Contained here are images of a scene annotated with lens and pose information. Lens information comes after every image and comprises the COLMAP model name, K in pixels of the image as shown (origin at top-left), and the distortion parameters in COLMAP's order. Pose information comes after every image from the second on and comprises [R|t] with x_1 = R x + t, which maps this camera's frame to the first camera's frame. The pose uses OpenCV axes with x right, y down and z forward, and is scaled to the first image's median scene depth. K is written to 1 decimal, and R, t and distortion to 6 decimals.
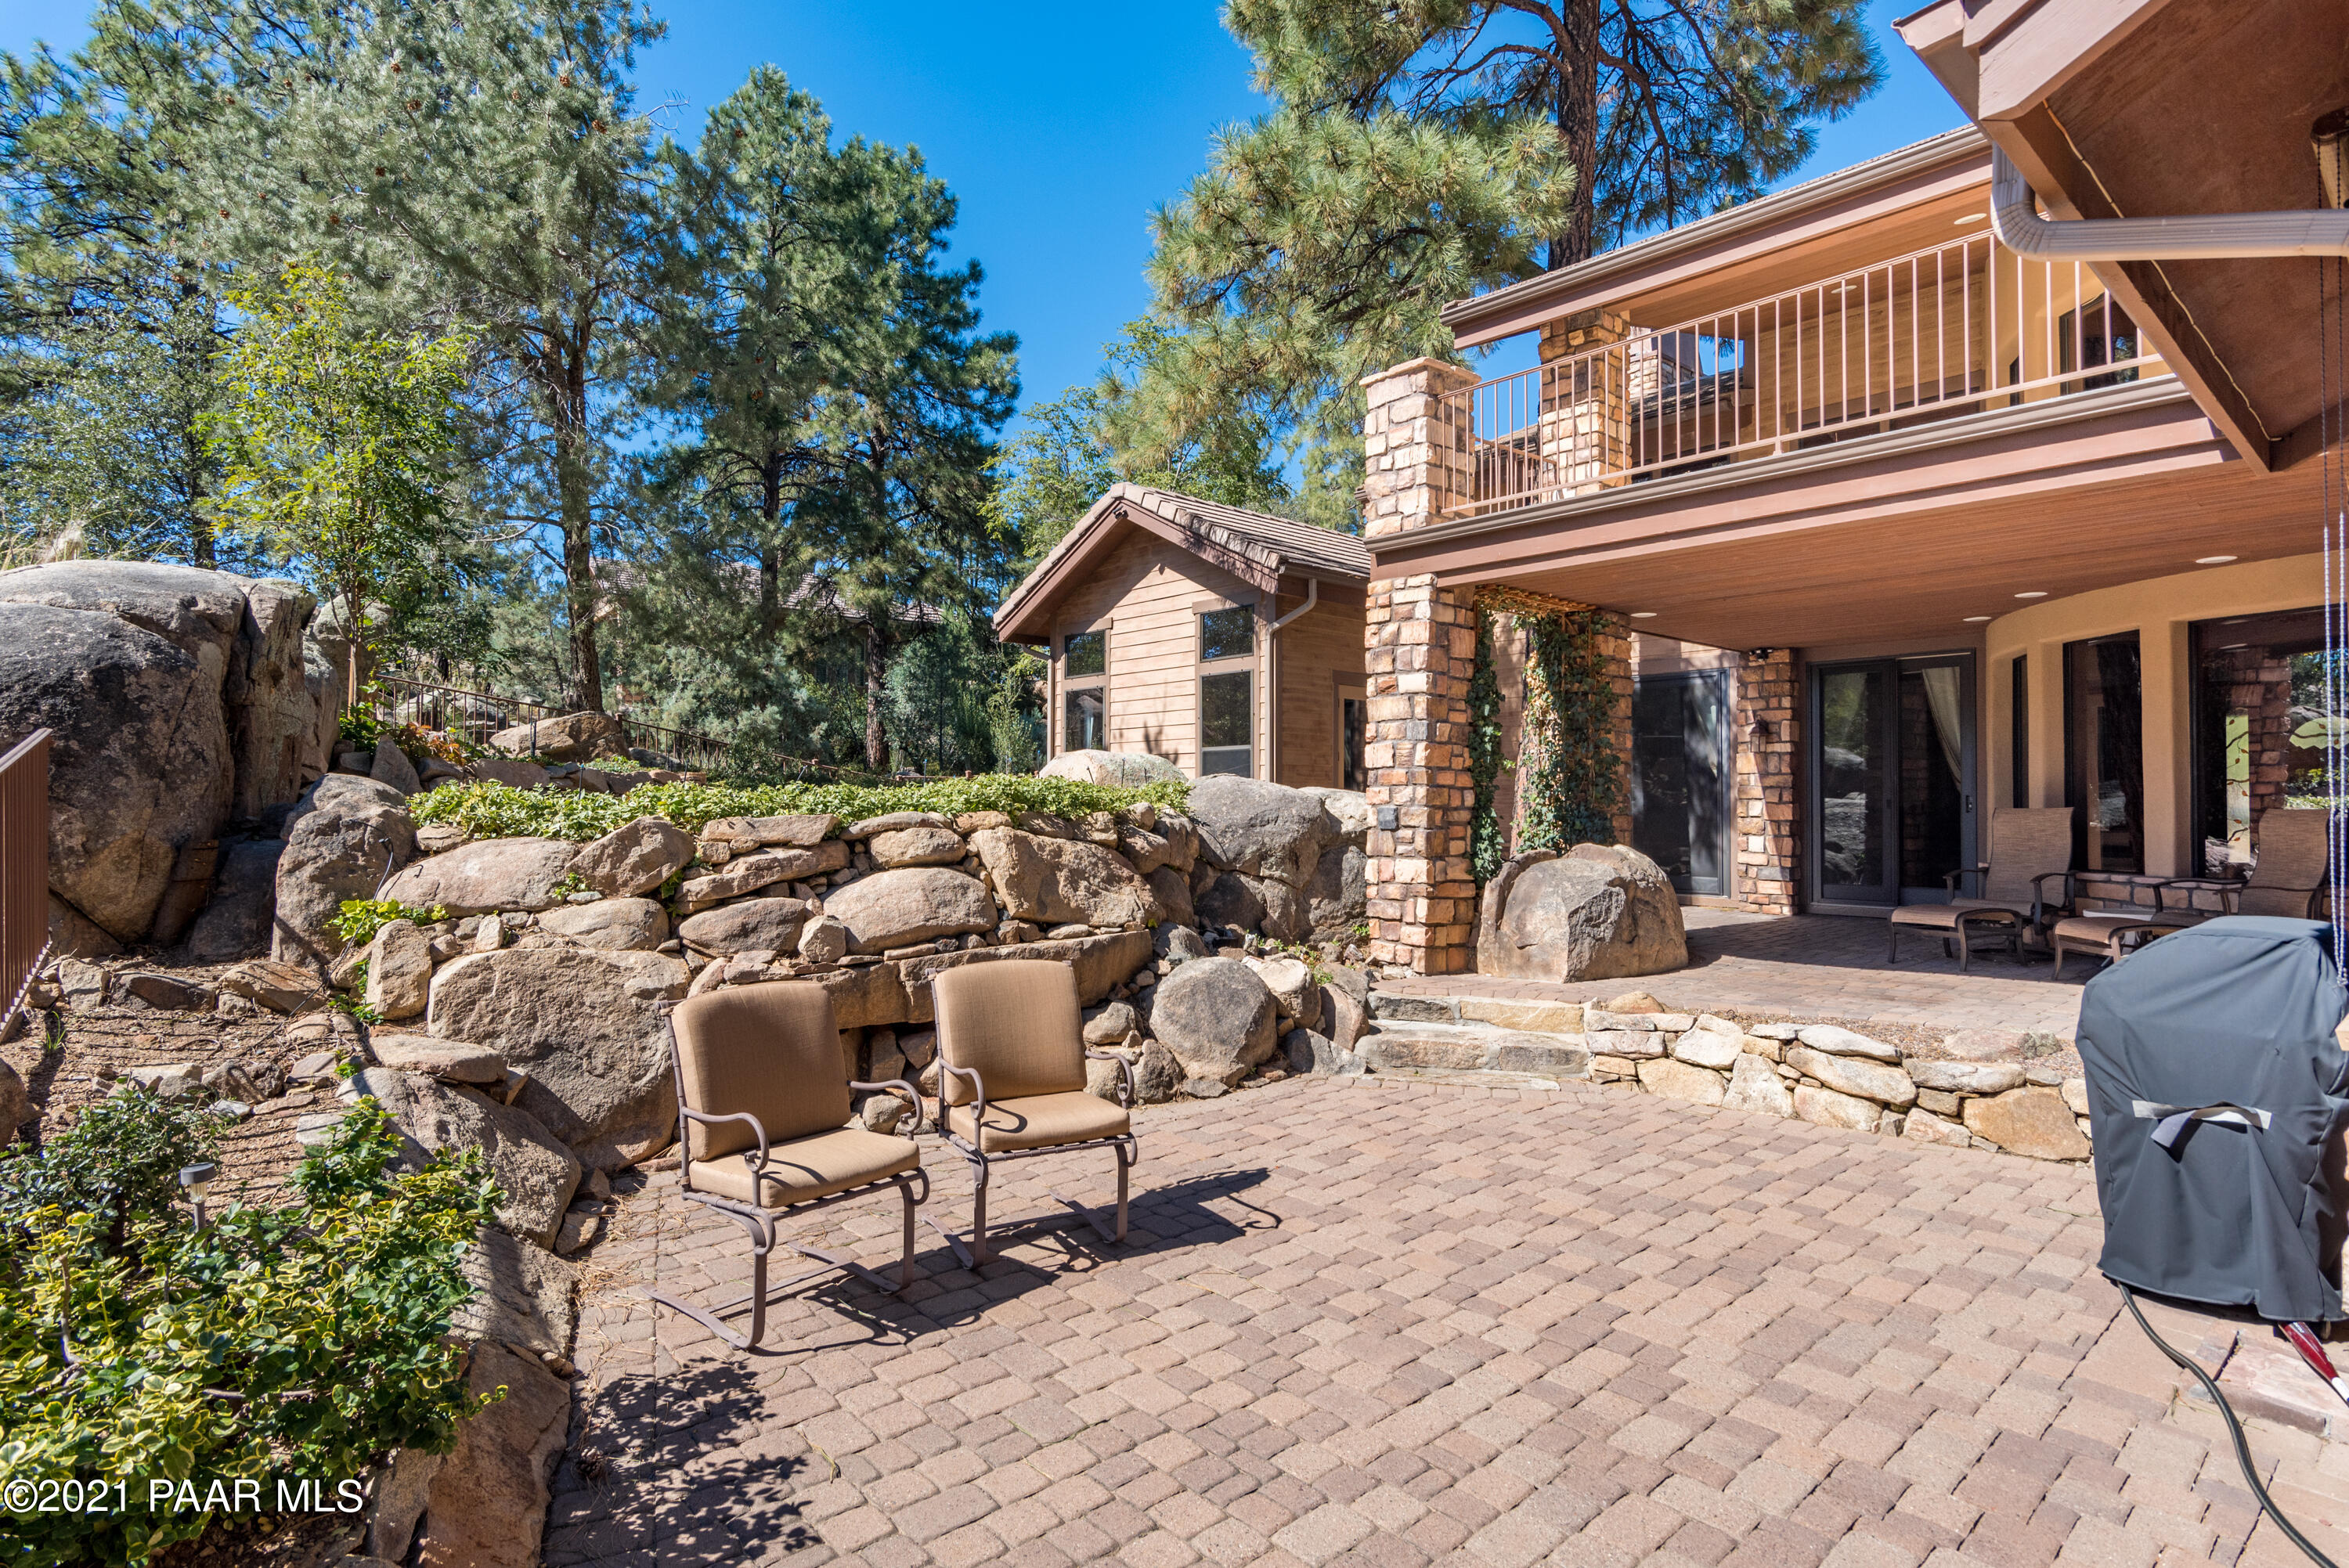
lens RADIAL K [[1144.4, 0, 1169.7], [0, 1144.4, 791.7], [0, 0, 1]] dist [-0.011027, 0.000170]
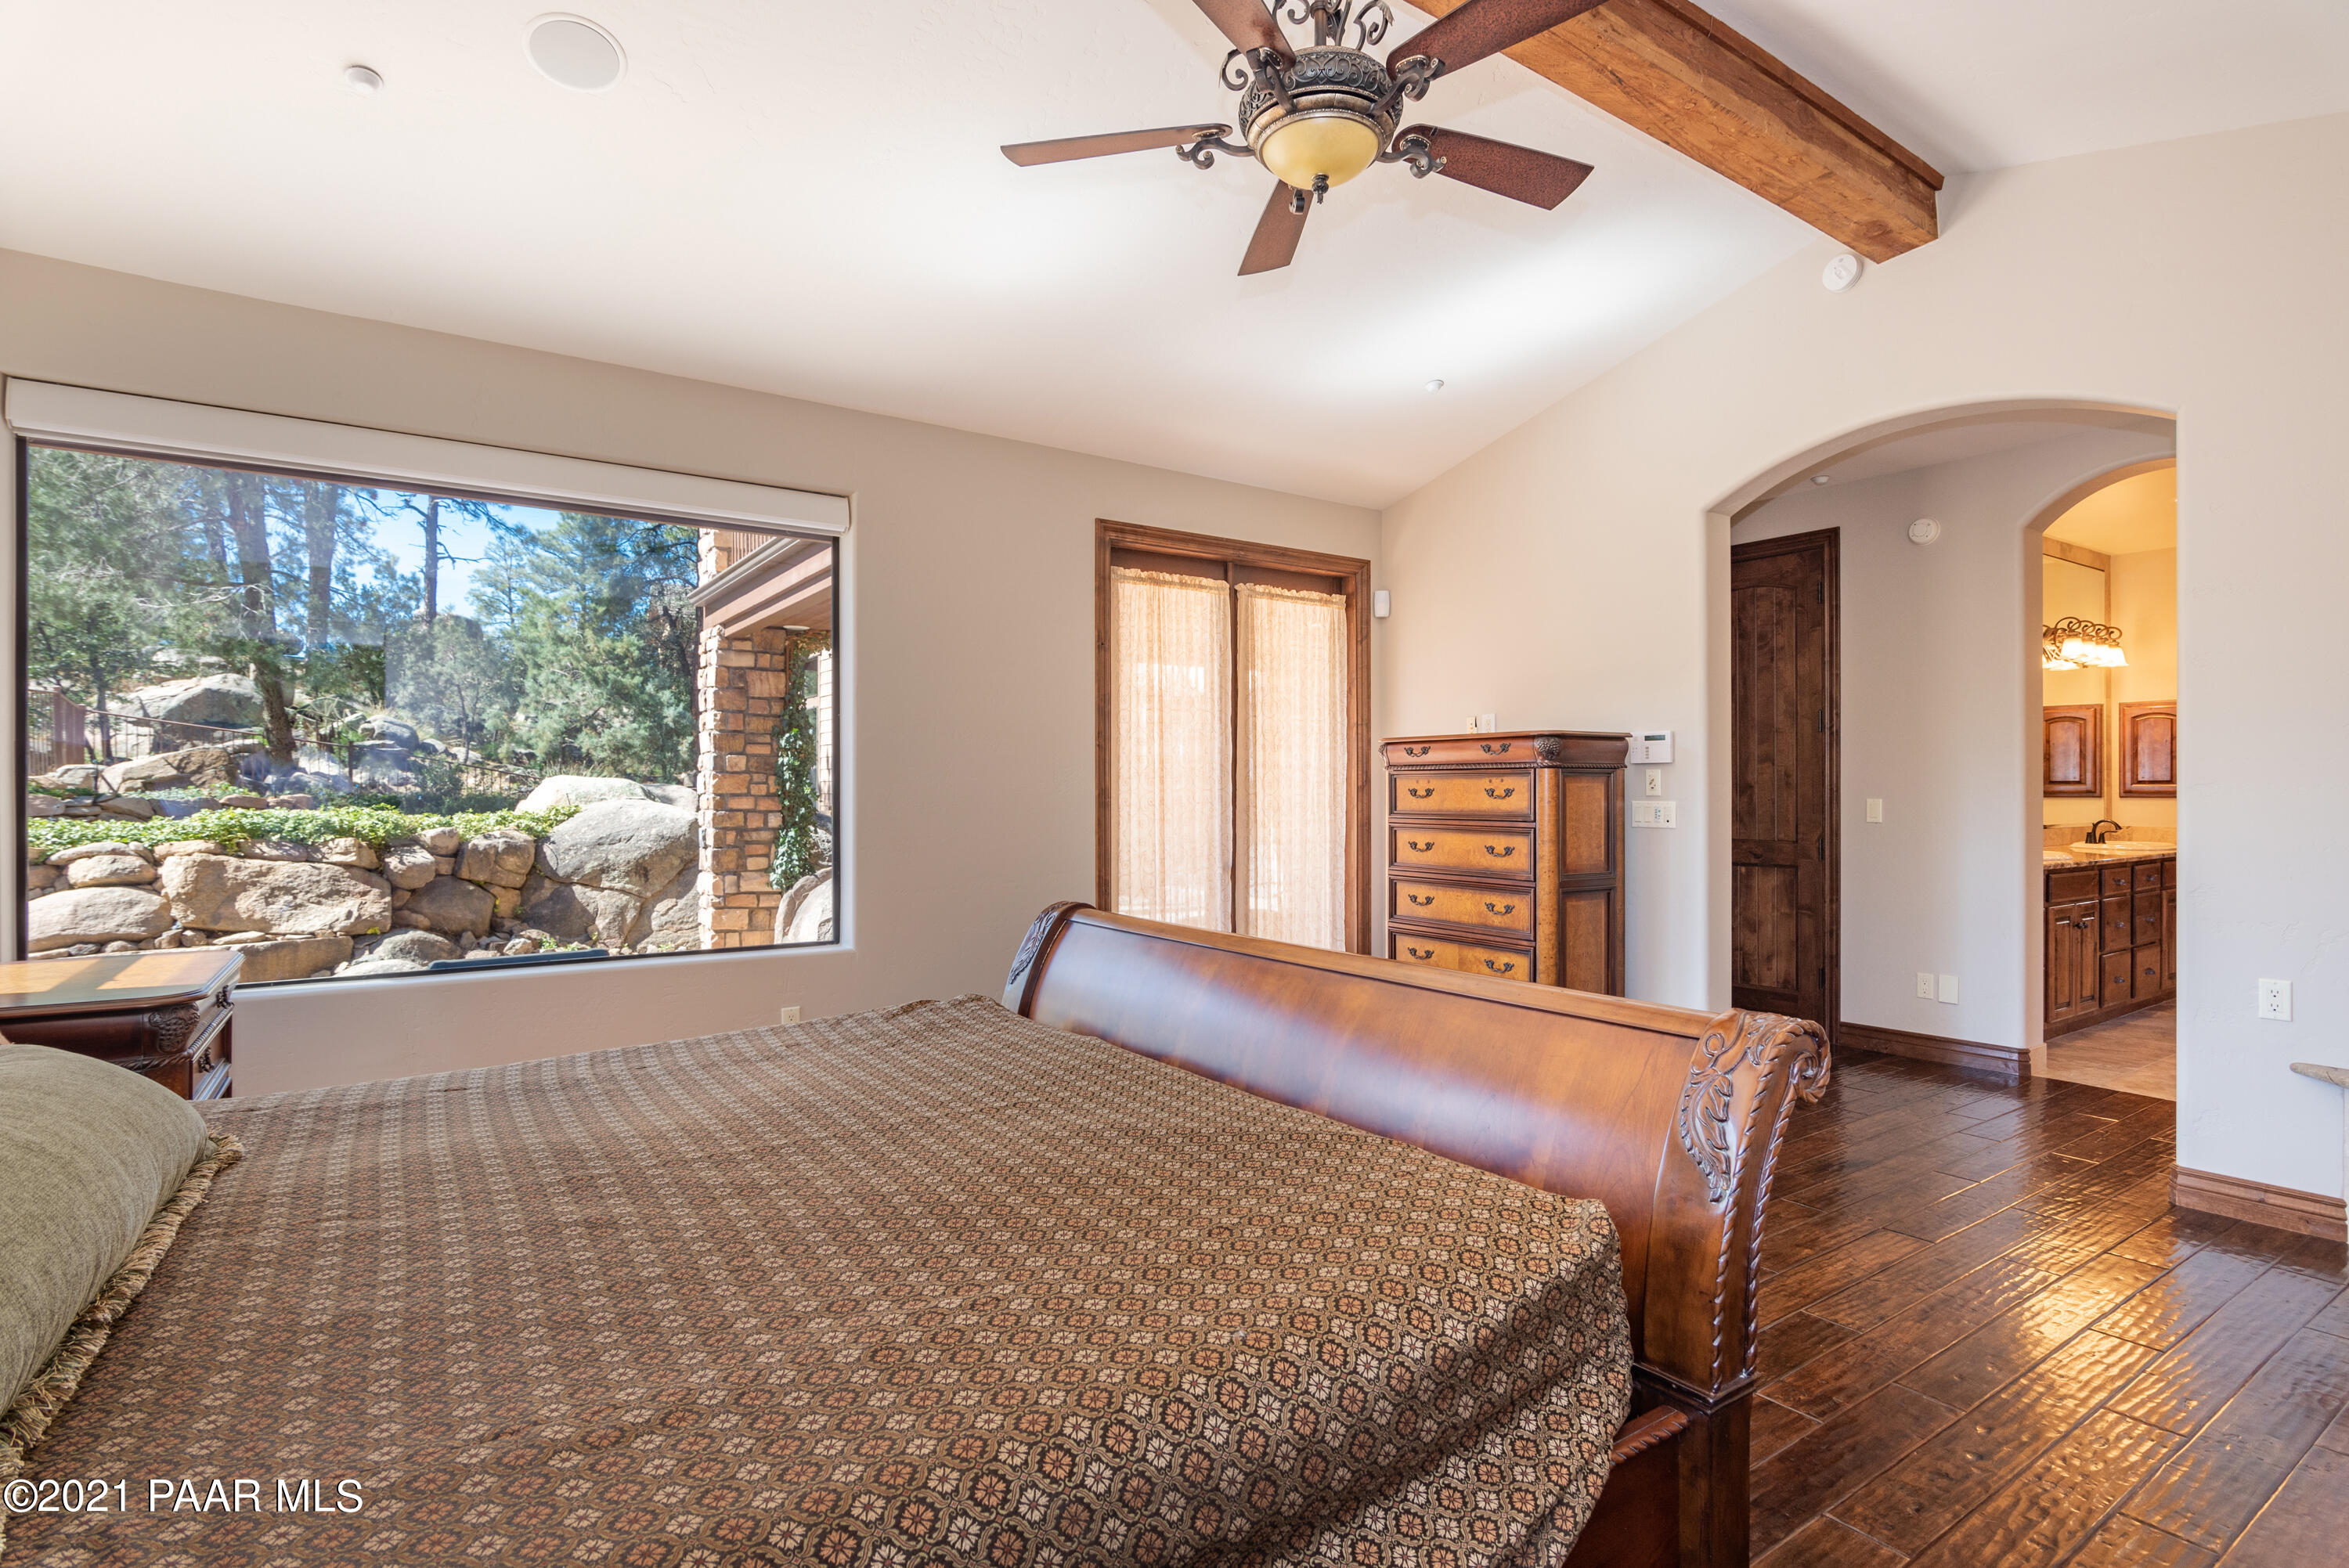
lens RADIAL K [[1144.4, 0, 1174.8], [0, 1144.4, 785.4], [0, 0, 1]] dist [-0.011027, 0.000170]
pose [[0.995682, -0.010291, -0.092259, 0.760389], [0.010242, 0.999947, -0.001002, -0.022944], [0.092265, 0.000053, 0.995735, -0.097123]]
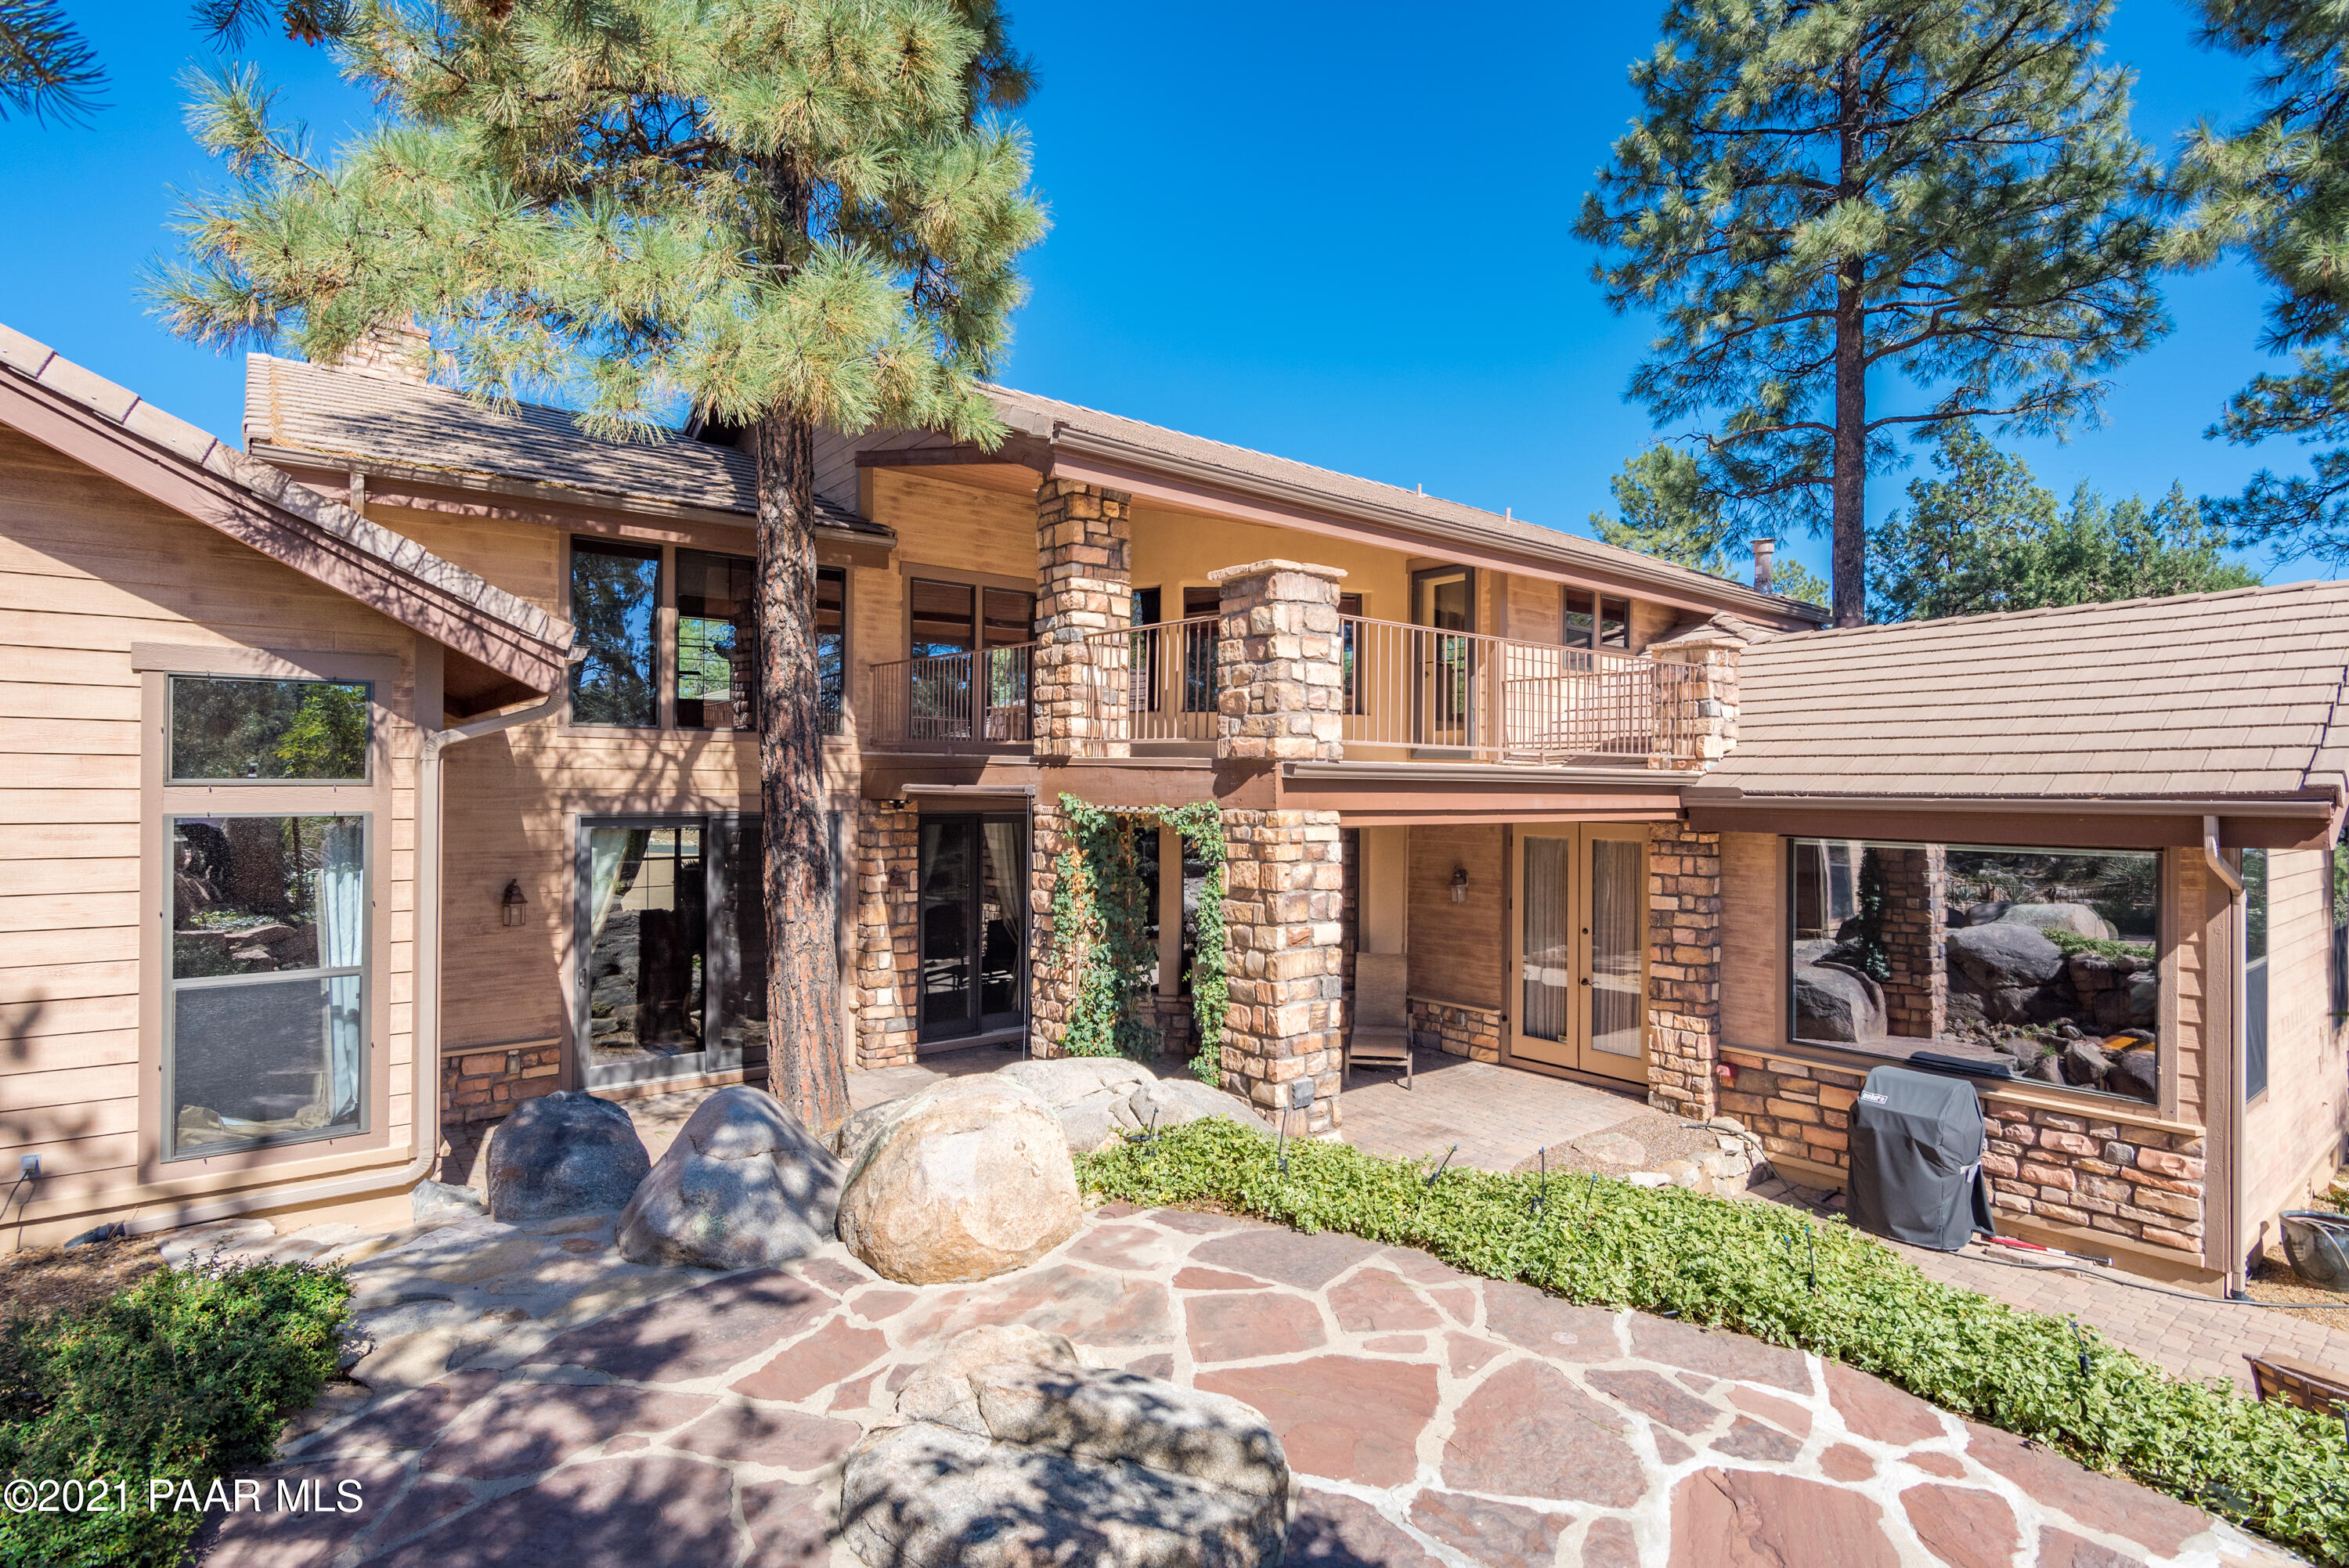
lens RADIAL K [[1144.4, 0, 1172.0], [0, 1144.4, 786.0], [0, 0, 1]] dist [-0.011027, 0.000170]
pose [[0.070727, 0.001445, 0.997495, -0.666540], [-0.007853, 0.999969, -0.000891, -0.204373], [-0.997465, -0.007770, 0.070736, 1.042713]]
